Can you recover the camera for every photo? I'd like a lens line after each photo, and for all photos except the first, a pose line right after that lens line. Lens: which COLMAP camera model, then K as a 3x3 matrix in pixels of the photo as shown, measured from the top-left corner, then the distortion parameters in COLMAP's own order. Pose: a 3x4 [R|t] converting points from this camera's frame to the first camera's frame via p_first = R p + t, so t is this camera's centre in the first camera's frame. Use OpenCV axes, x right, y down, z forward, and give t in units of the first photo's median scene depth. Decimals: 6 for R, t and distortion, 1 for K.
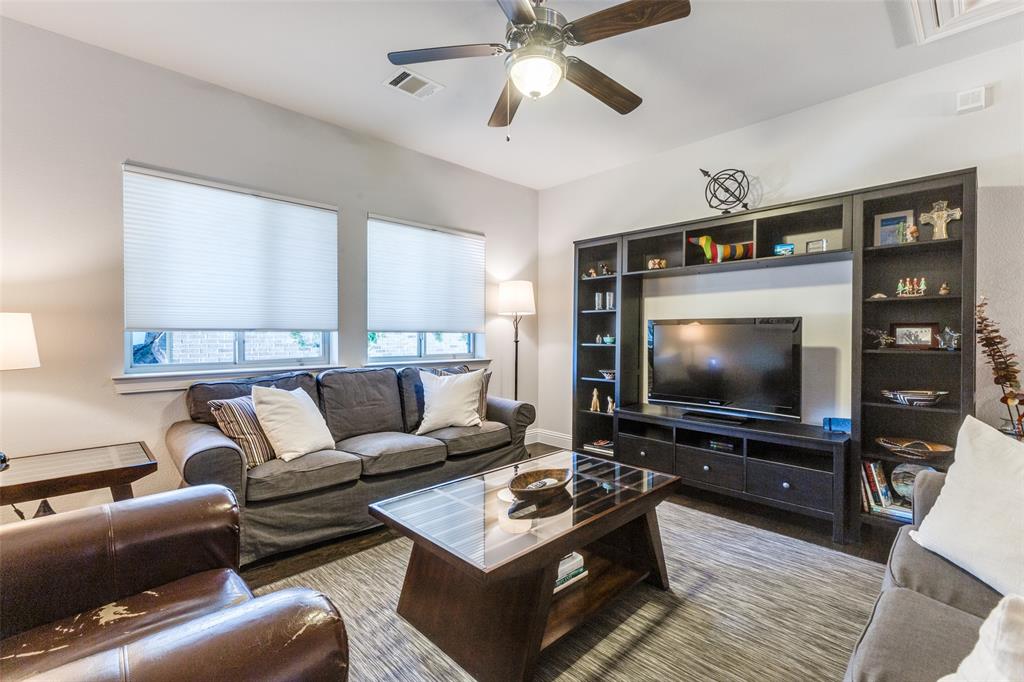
lens RADIAL K [[445.7, 0, 516.8], [0, 445.7, 338.5], [0, 0, 1]] dist [0.012441, -0.001449]
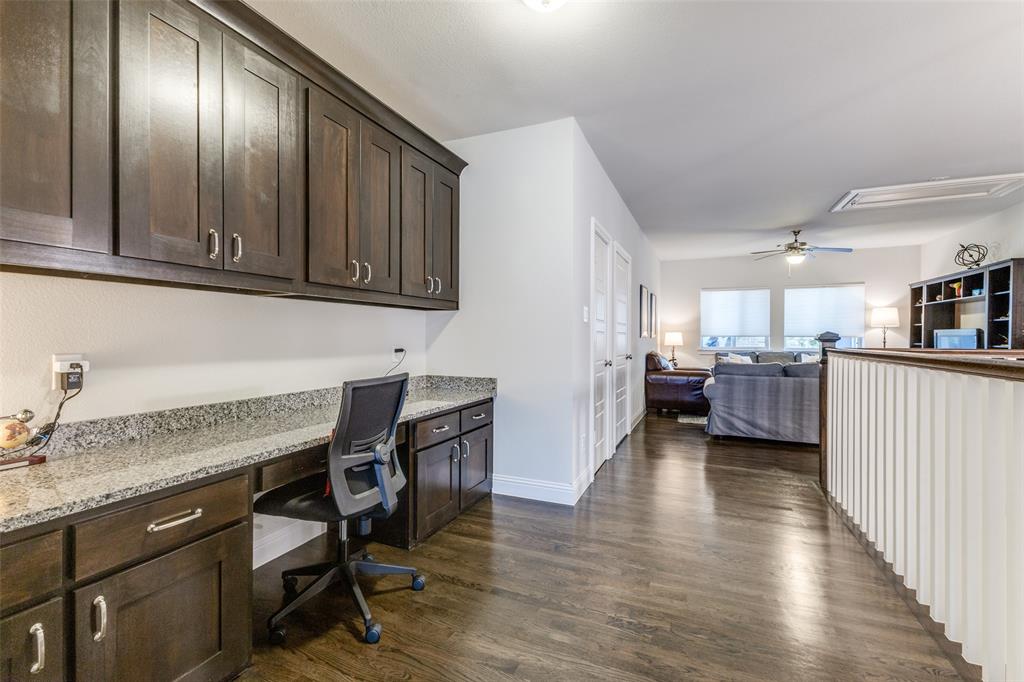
lens RADIAL K [[445.7, 0, 515.6], [0, 445.7, 339.4], [0, 0, 1]] dist [0.012441, -0.001449]
pose [[0.386881, 0.005935, -0.922110, 1.360269], [-0.015012, 0.999887, 0.000138, 0.021205], [0.922007, 0.013790, 0.386927, -1.278142]]
